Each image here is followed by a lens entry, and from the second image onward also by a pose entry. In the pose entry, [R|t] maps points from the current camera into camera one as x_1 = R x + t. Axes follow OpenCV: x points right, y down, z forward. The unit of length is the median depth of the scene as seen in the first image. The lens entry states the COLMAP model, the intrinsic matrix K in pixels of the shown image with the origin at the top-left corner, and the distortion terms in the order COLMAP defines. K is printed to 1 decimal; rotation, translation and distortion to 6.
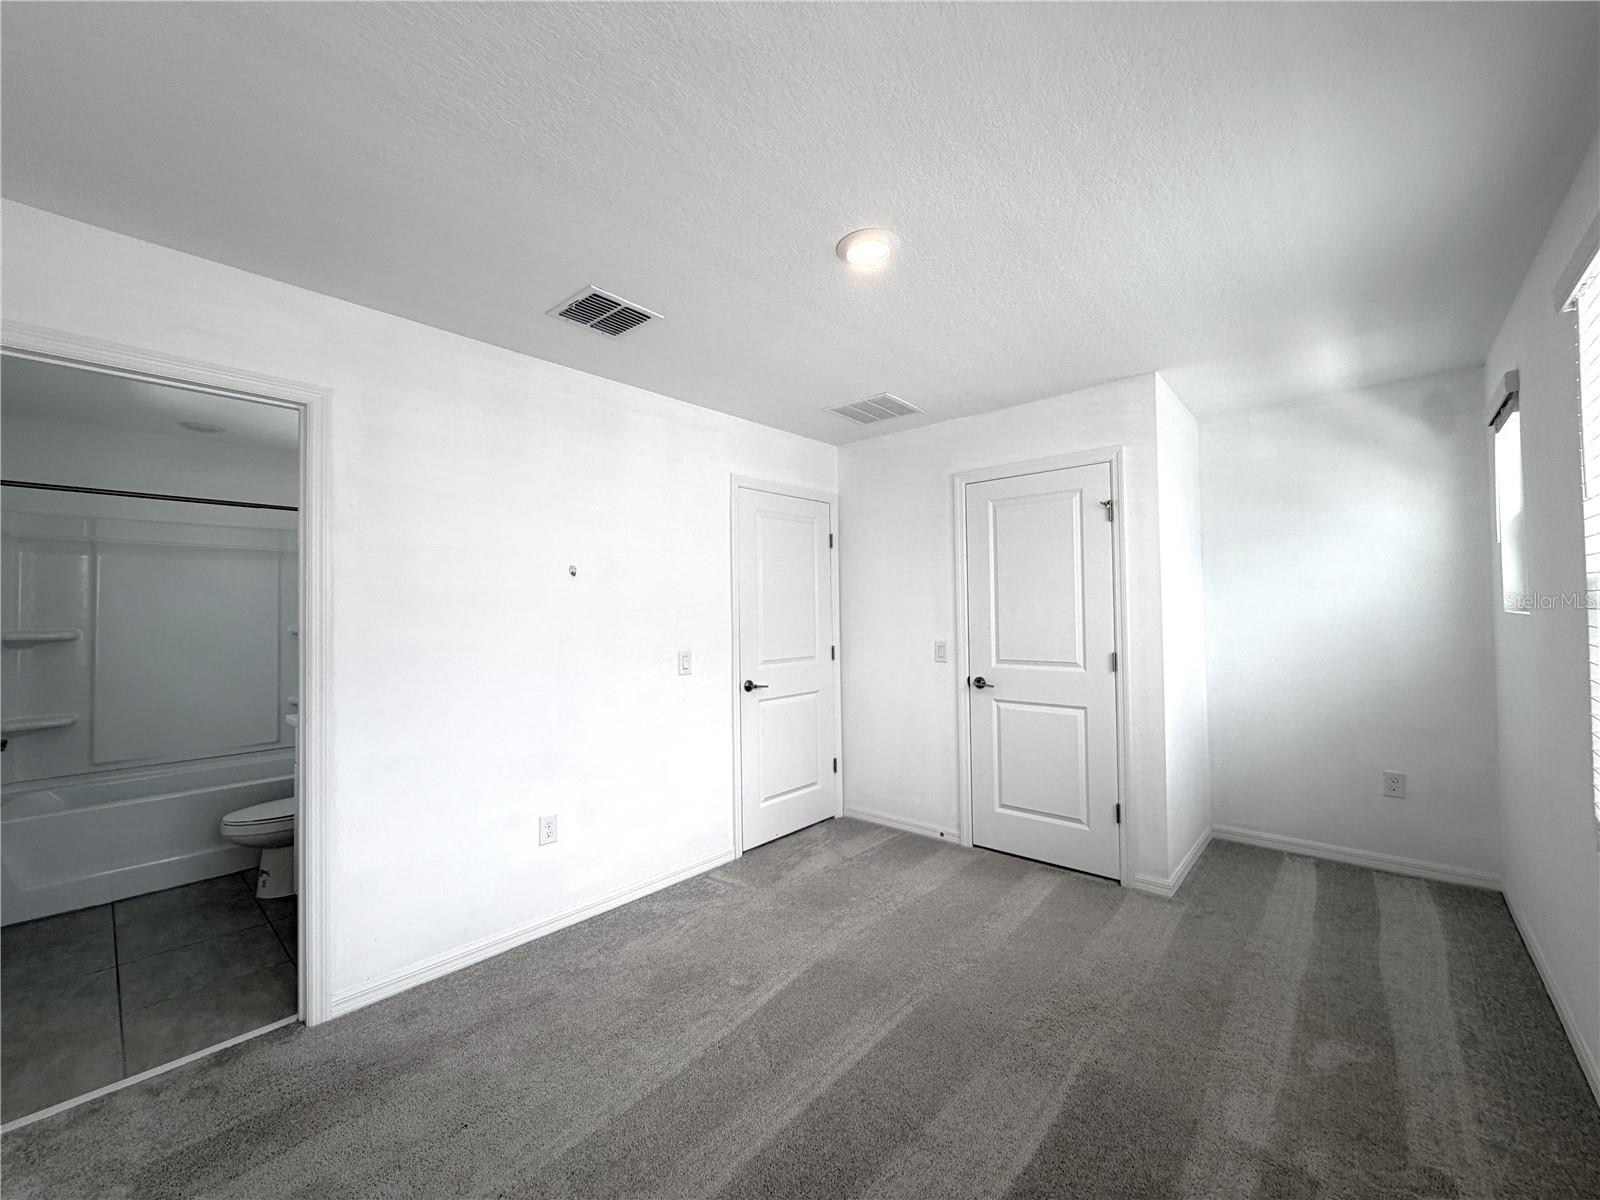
lens RADIAL K [[633.3, 0, 800.0], [0, 633.3, 600.0], [0, 0, 1]] dist [-0.001257, 0.000124]
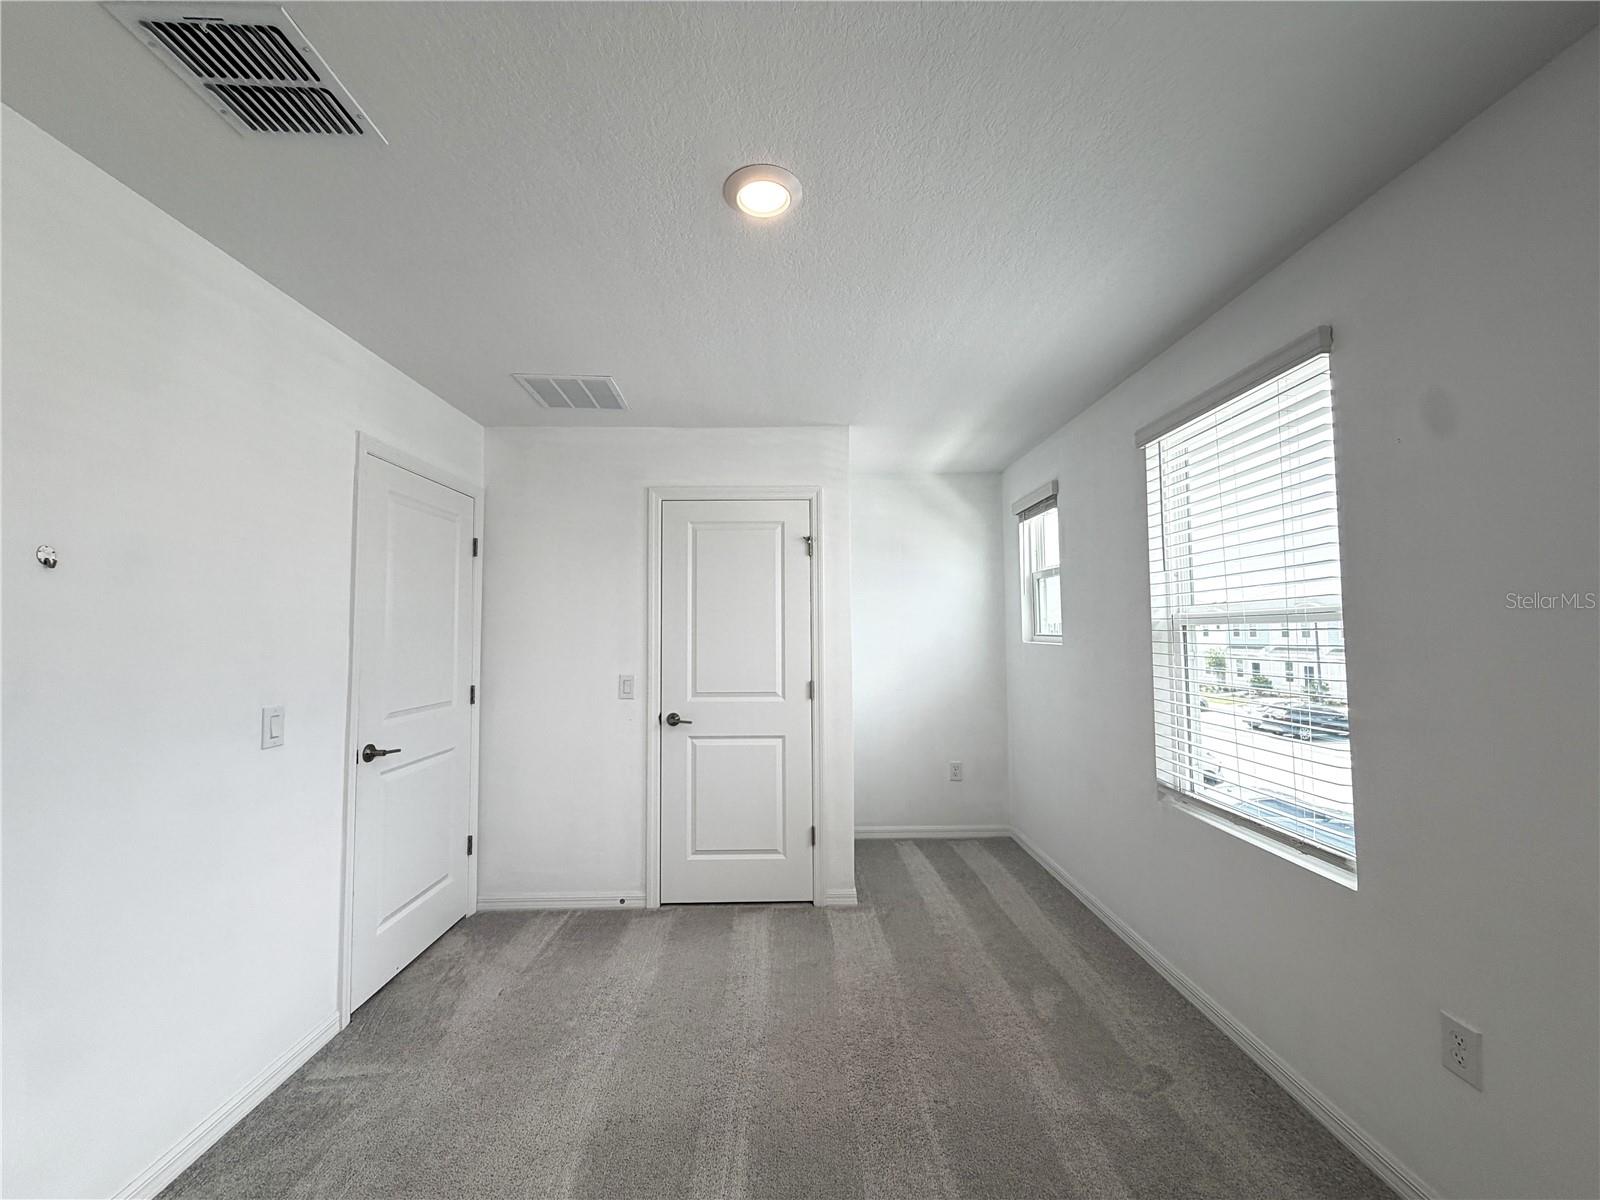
lens RADIAL K [[633.3, 0, 800.0], [0, 633.3, 600.0], [0, 0, 1]] dist [-0.001257, 0.000124]
pose [[0.738942, 0.045051, 0.672261, -0.219754], [-0.017721, 0.998716, -0.047449, -0.000541], [-0.673536, 0.023149, 0.738792, 0.224175]]
